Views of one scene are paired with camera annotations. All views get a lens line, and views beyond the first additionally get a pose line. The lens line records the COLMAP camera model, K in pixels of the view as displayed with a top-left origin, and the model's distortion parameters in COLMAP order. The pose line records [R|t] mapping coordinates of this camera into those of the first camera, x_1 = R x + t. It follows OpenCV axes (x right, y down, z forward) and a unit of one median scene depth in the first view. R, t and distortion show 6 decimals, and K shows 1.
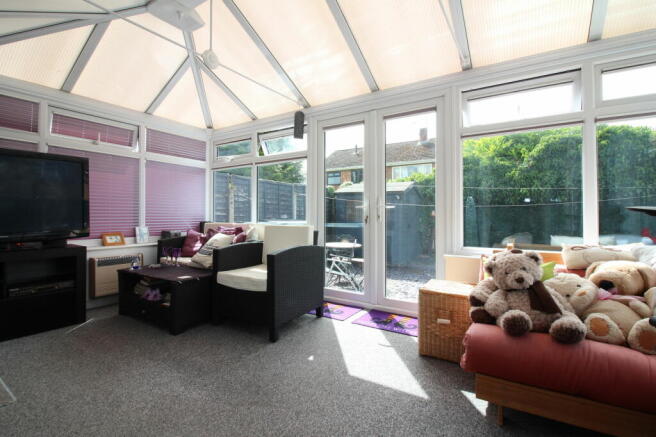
lens RADIAL K [[311.2, 0, 327.4], [0, 311.2, 215.7], [0, 0, 1]] dist [-0.003171, -0.001336]
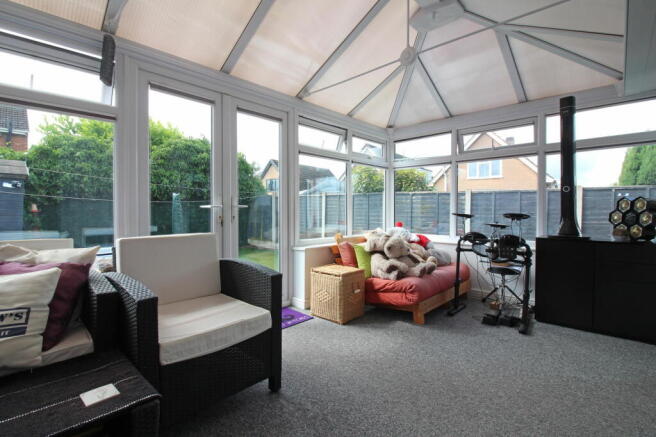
lens RADIAL K [[311.2, 0, 327.5], [0, 311.2, 217.6], [0, 0, 1]] dist [-0.003171, -0.001336]
pose [[0.170615, -0.027873, 0.984943, -0.780353], [-0.004868, 0.999564, 0.029130, -0.028144], [-0.985326, -0.009764, 0.170405, 0.675276]]
